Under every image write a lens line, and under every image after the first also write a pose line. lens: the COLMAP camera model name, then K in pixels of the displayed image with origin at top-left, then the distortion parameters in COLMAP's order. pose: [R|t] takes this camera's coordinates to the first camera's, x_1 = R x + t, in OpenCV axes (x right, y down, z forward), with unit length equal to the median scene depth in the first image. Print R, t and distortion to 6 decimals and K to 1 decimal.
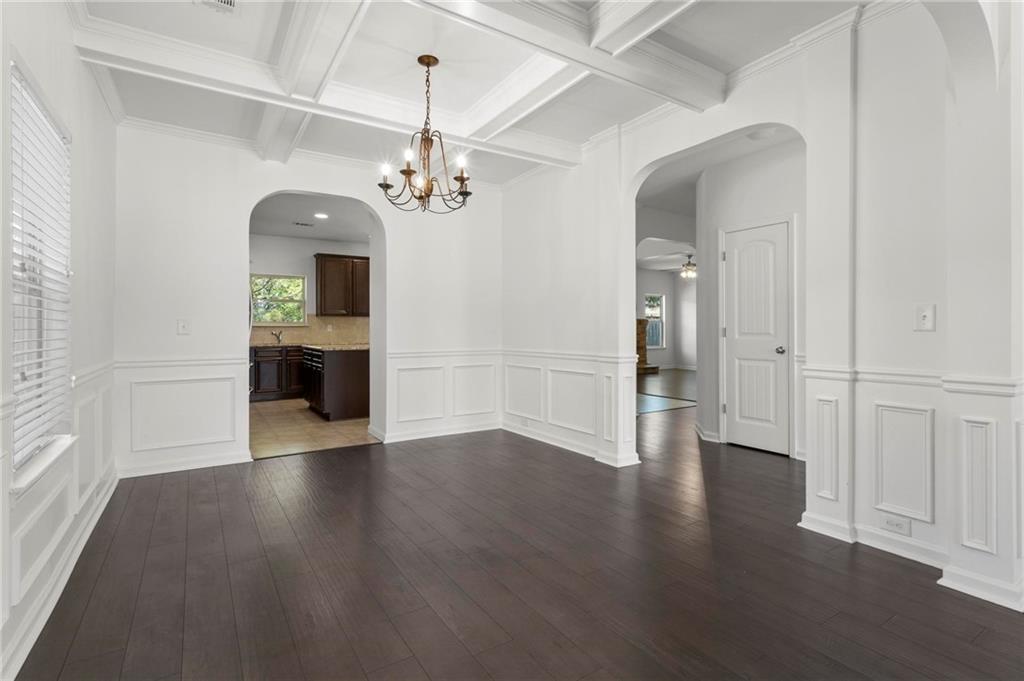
lens RADIAL K [[491.1, 0, 510.0], [0, 491.1, 332.9], [0, 0, 1]] dist [-0.010251, 0.005054]
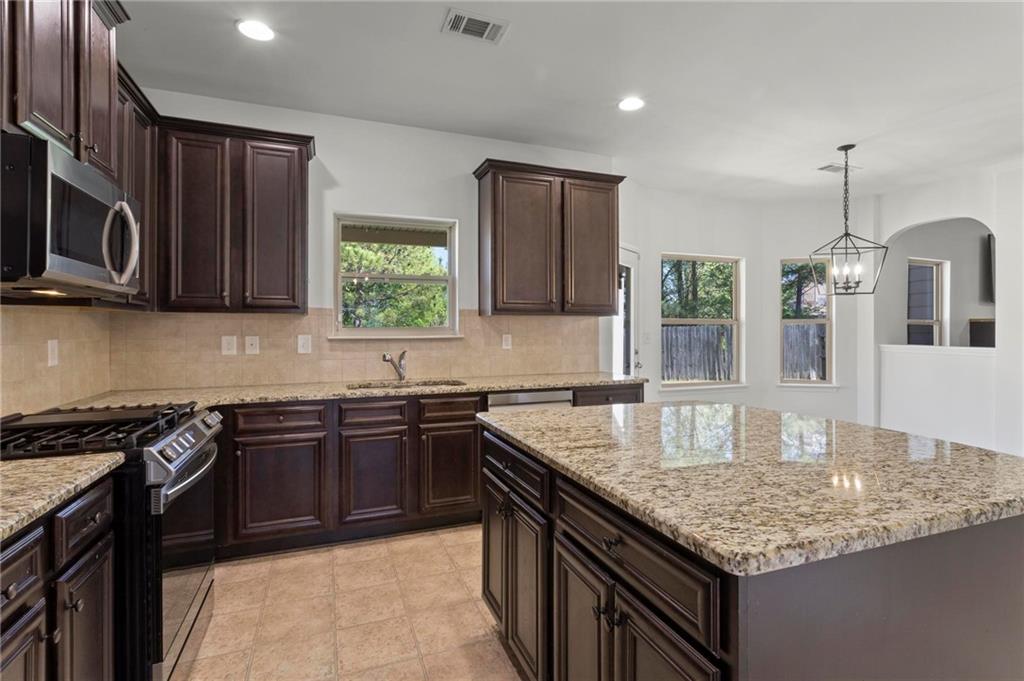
lens RADIAL K [[467.5, 0, 503.2], [0, 467.5, 343.5], [0, 0, 1]] dist [-0.015049, -0.000038]
pose [[0.978553, 0.005423, -0.205923, -0.417697], [-0.000100, 0.999666, 0.025854, -0.028187], [0.205994, -0.025279, 0.978227, 0.868410]]
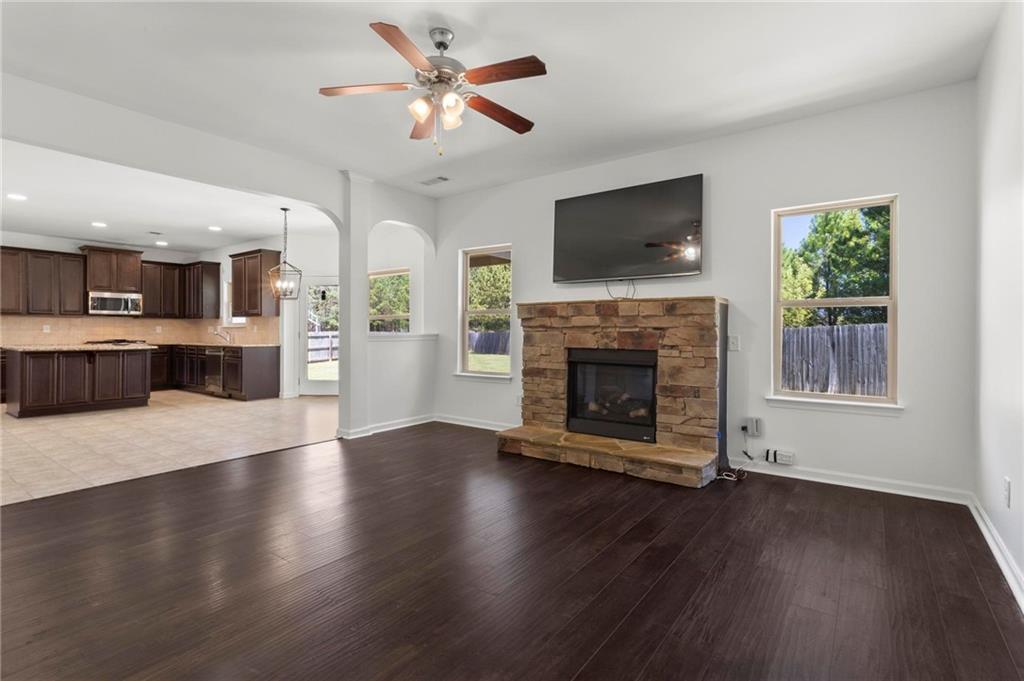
lens RADIAL K [[491.1, 0, 529.8], [0, 491.1, 332.1], [0, 0, 1]] dist [-0.010251, 0.005054]
pose [[0.384439, 0.001397, -0.923149, 1.095755], [-0.005973, 0.999982, -0.000974, -0.007610], [0.923131, 0.005888, 0.384440, 1.650780]]
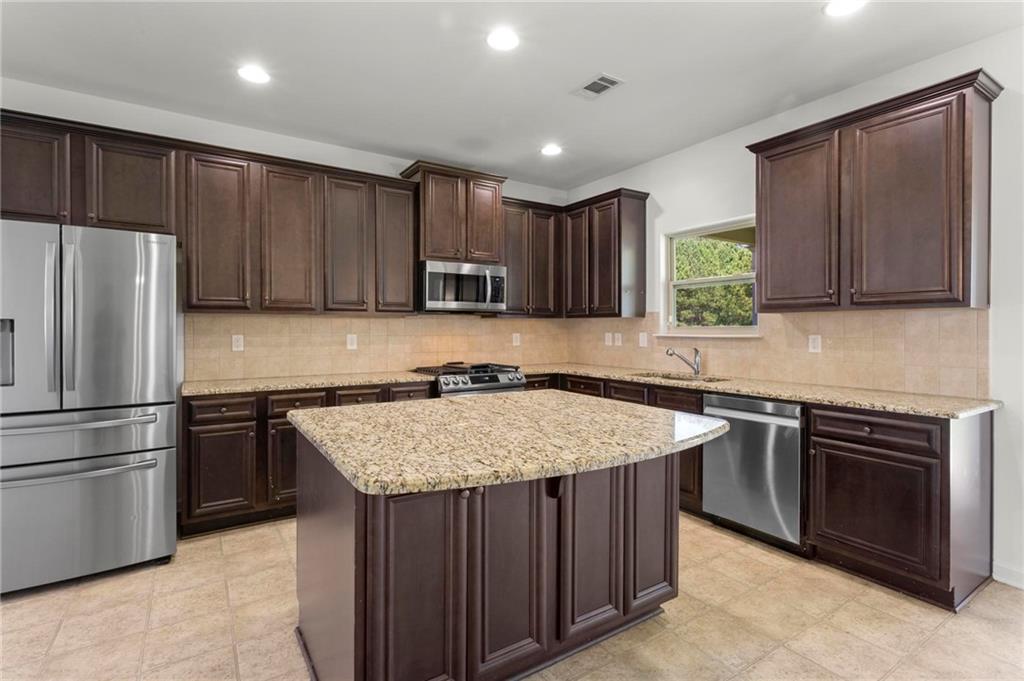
lens RADIAL K [[491.1, 0, 512.3], [0, 491.1, 333.1], [0, 0, 1]] dist [-0.010251, 0.005054]
pose [[0.021248, 0.009405, -0.999730, -0.025755], [-0.005743, 0.999940, 0.009285, -0.029071], [0.999758, 0.005544, 0.021300, 1.127459]]
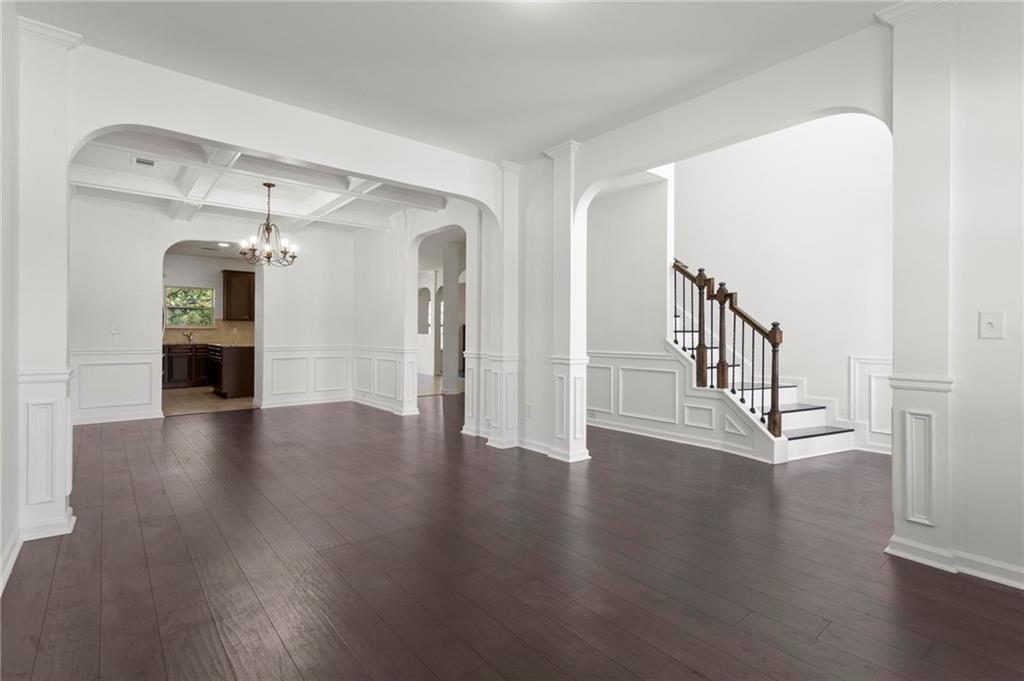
lens RADIAL K [[491.1, 0, 520.9], [0, 491.1, 334.2], [0, 0, 1]] dist [-0.010251, 0.005054]
pose [[0.990546, 0.005243, 0.137078, 0.255666], [-0.004770, 0.999981, -0.003779, 0.001294], [-0.137096, 0.003089, 0.990553, -0.463556]]
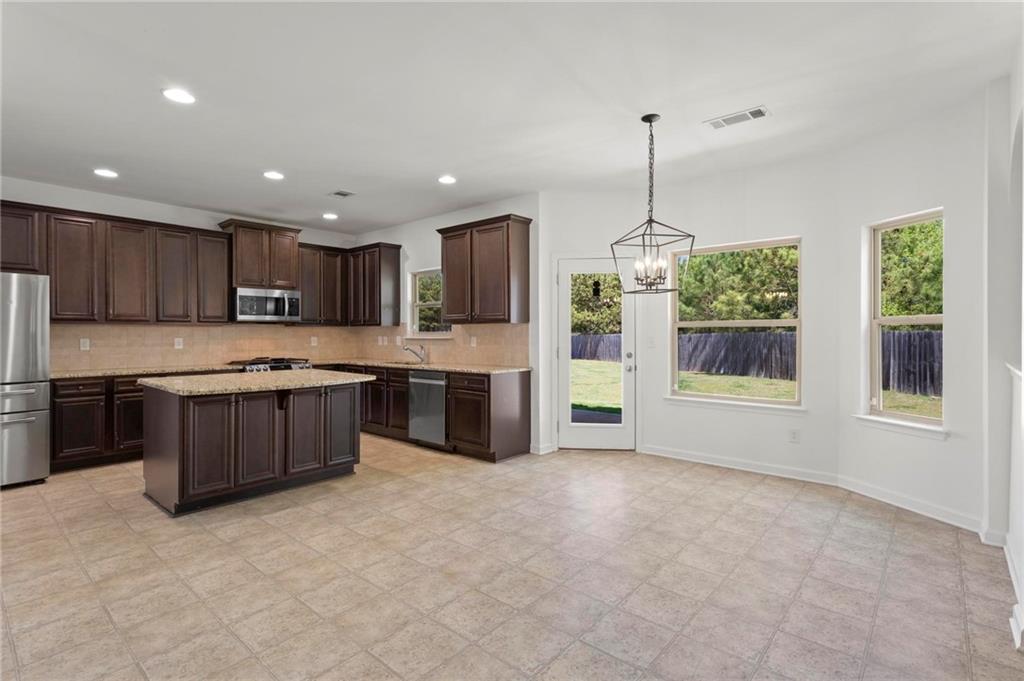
lens RADIAL K [[491.1, 0, 521.3], [0, 491.1, 333.4], [0, 0, 1]] dist [-0.010251, 0.005054]
pose [[0.307612, 0.000937, -0.951511, 0.386893], [-0.002628, 0.999997, 0.000135, -0.030983], [0.951508, 0.002459, 0.307614, 1.256692]]
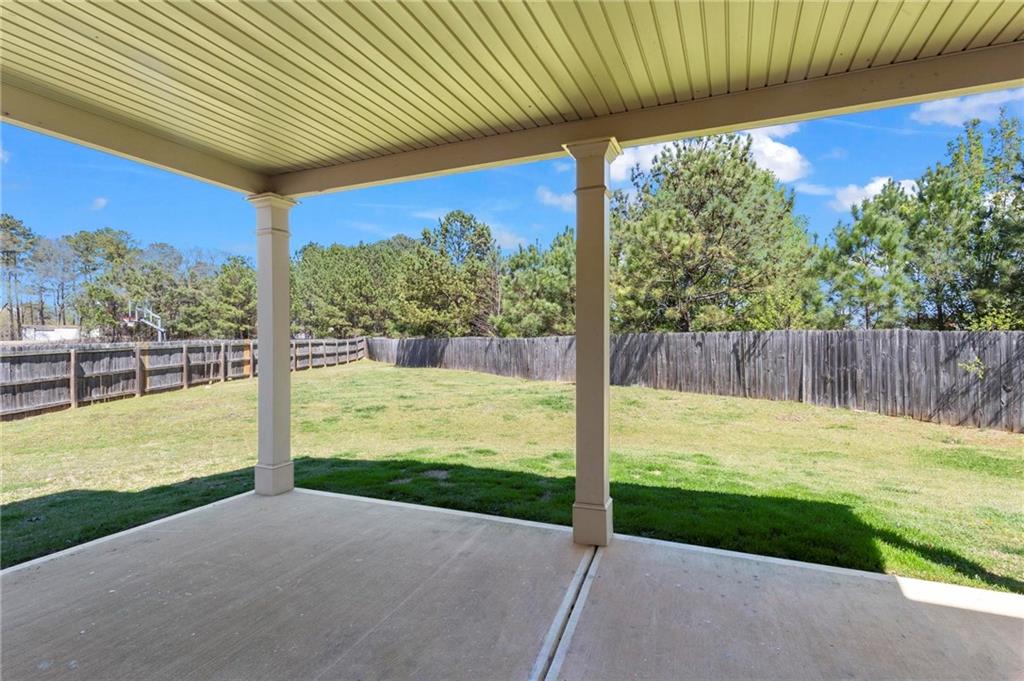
lens RADIAL K [[491.1, 0, 516.0], [0, 491.1, 344.9], [0, 0, 1]] dist [-0.010251, 0.005054]
pose [[0.577806, 0.011389, -0.816095, -0.381910], [0.001805, 0.999882, 0.015232, -0.020894], [0.816172, -0.010275, 0.577718, 1.622962]]
